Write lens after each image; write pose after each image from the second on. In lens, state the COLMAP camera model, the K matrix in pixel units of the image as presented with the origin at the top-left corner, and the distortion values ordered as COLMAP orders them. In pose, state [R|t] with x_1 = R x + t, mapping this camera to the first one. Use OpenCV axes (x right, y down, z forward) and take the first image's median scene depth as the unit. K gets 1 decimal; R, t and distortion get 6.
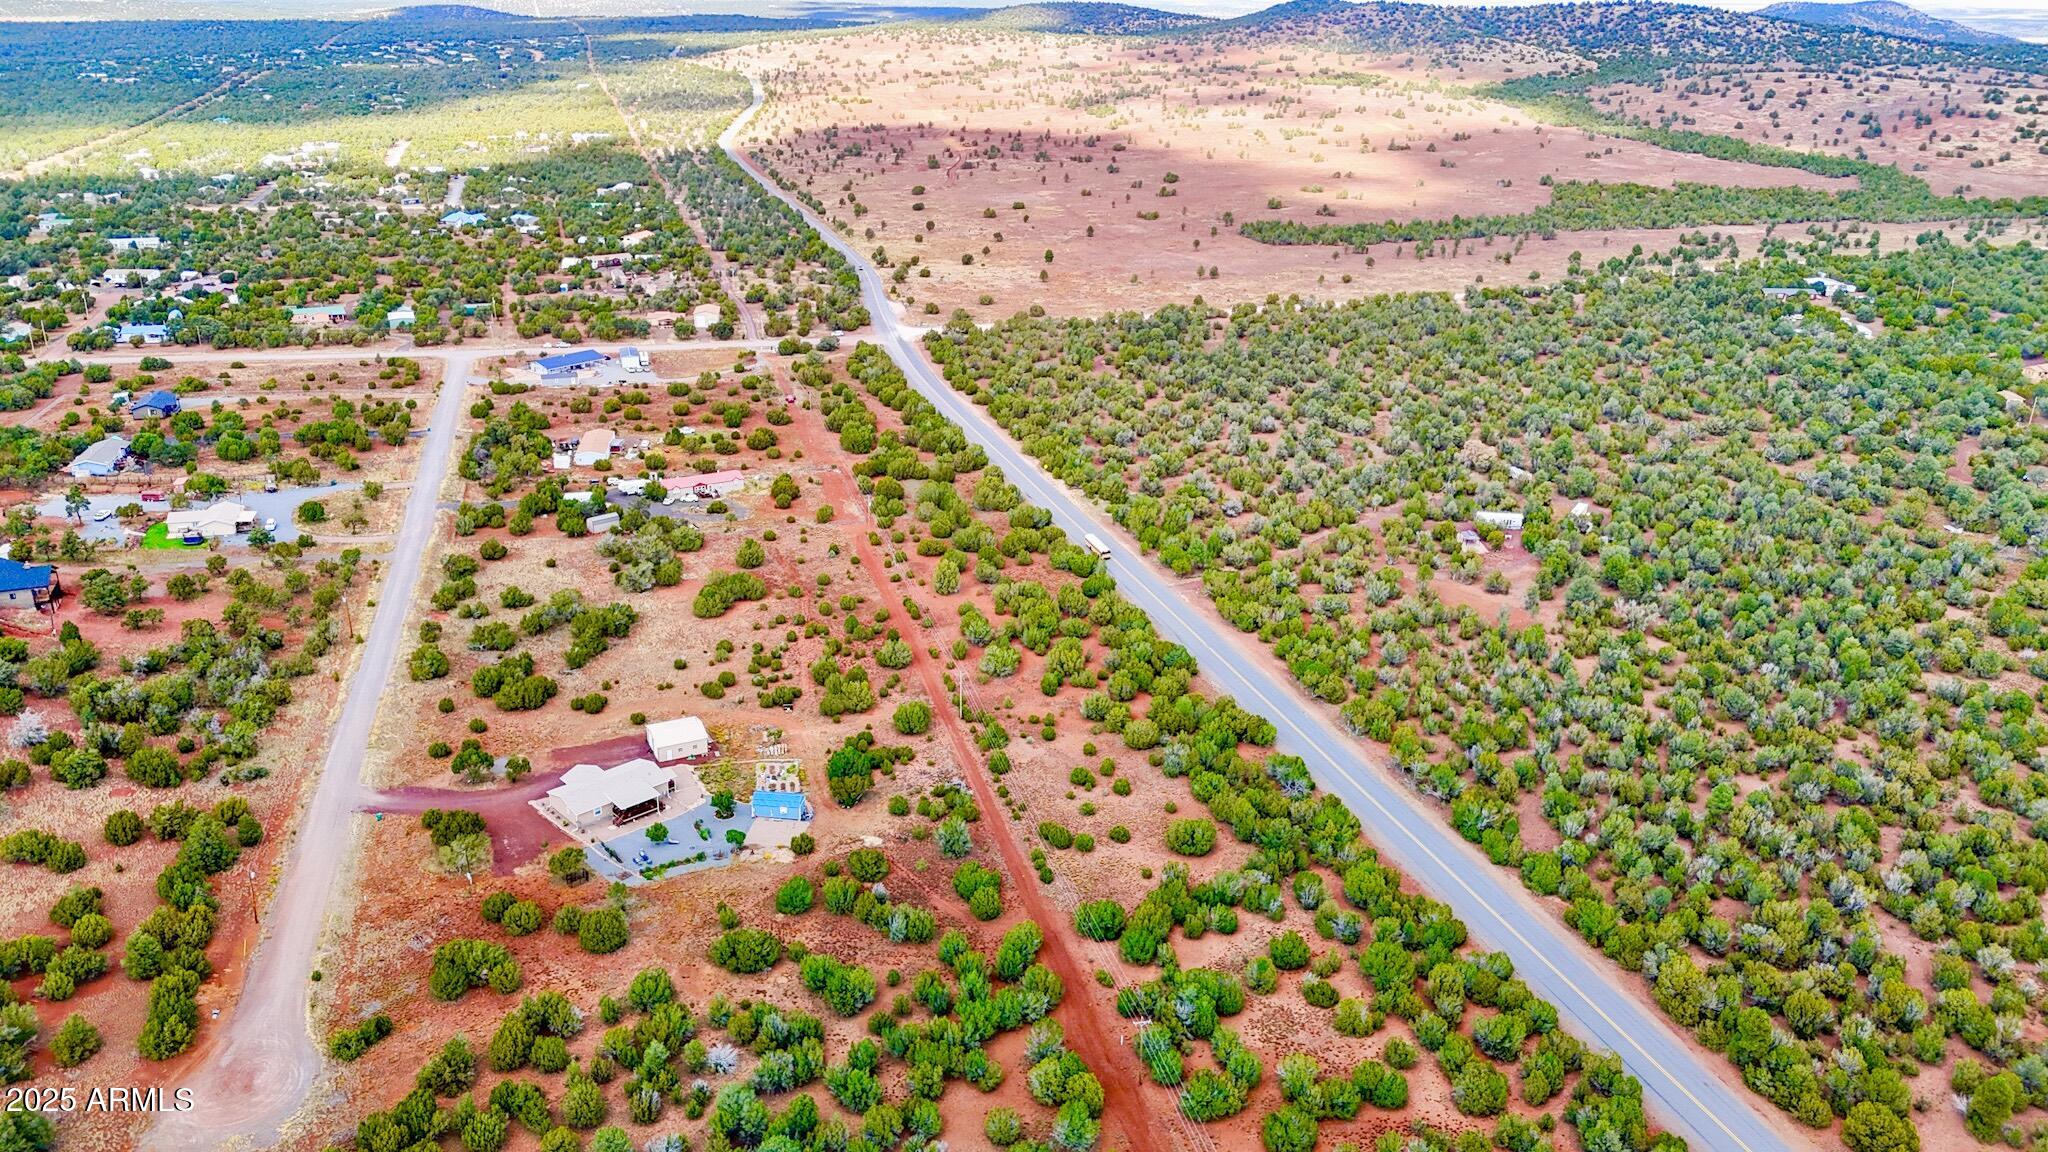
lens RADIAL K [[1511.7, 0, 1019.5], [0, 1511.7, 560.8], [0, 0, 1]] dist [0.057222, -0.053417]
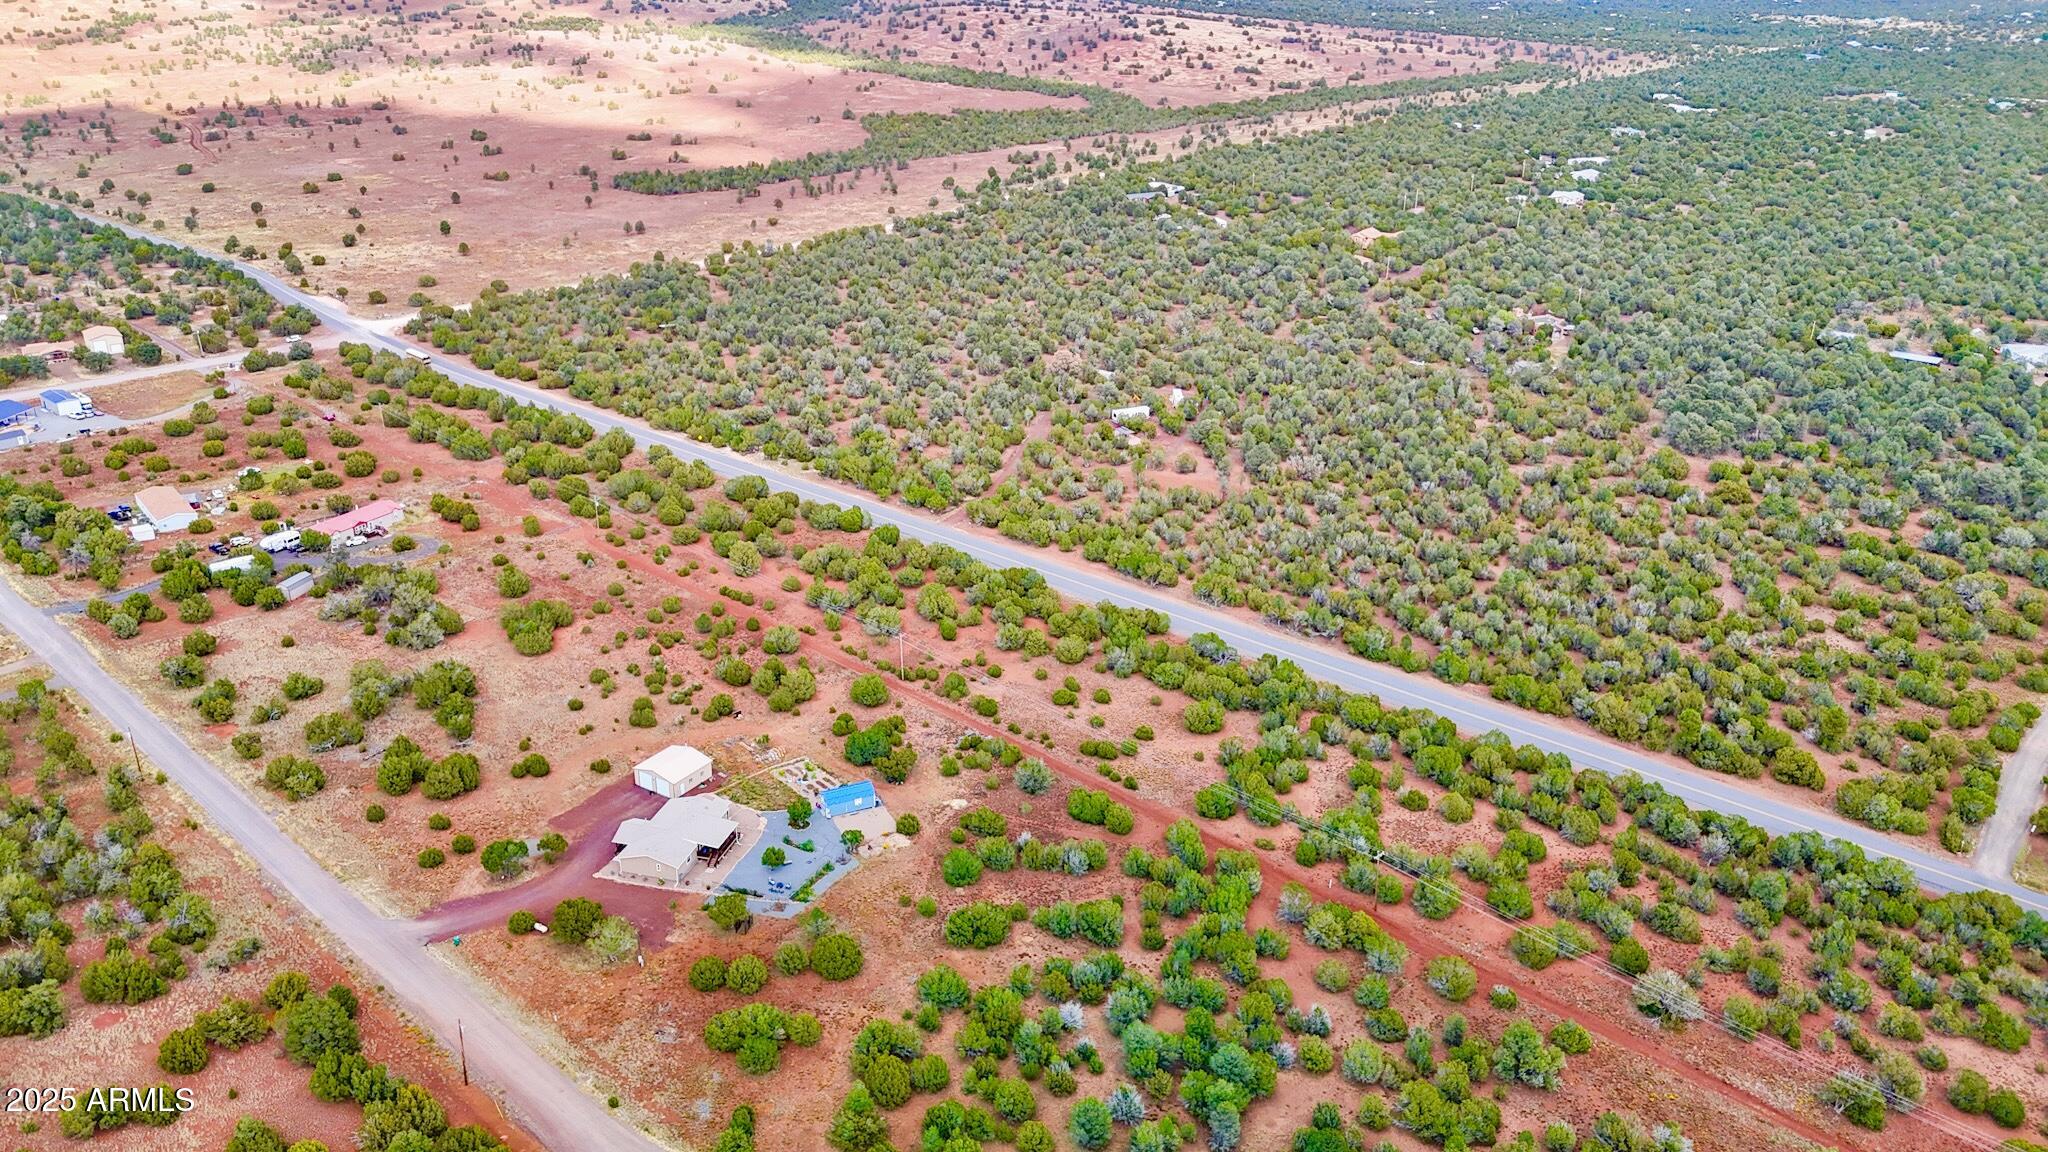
lens RADIAL K [[1511.7, 0, 1019.5], [0, 1511.7, 560.8], [0, 0, 1]] dist [0.057222, -0.053417]
pose [[0.846316, -0.209693, 0.489672, -0.383828], [0.191866, 0.977556, 0.087012, -0.039345], [-0.496927, 0.020312, 0.867554, 0.072750]]
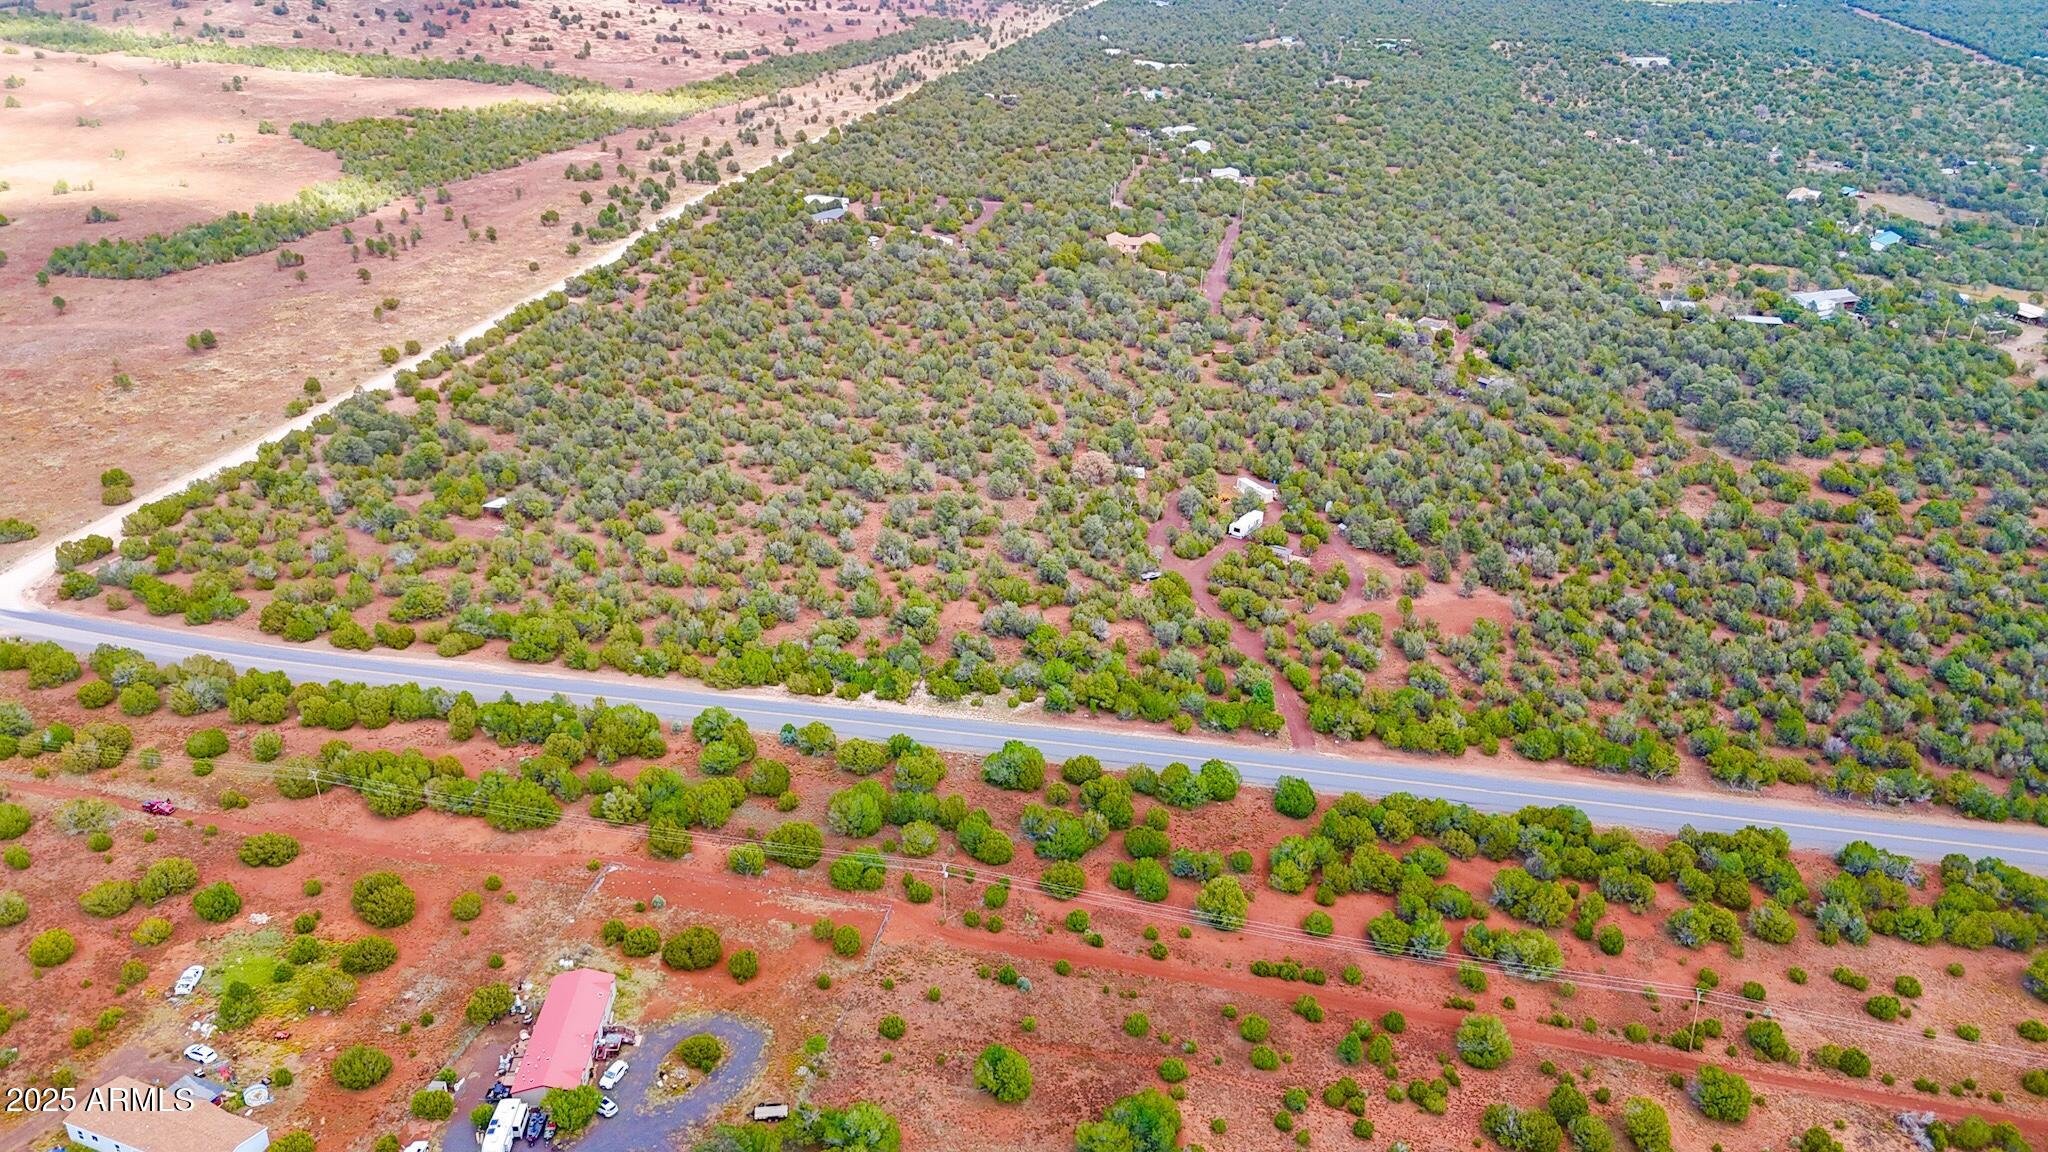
lens RADIAL K [[1511.7, 0, 1019.5], [0, 1511.7, 560.8], [0, 0, 1]] dist [0.057222, -0.053417]
pose [[0.475121, -0.369212, 0.798713, -0.568835], [0.308624, 0.919969, 0.241676, -0.316935], [-0.824021, 0.131676, 0.551045, 0.717867]]
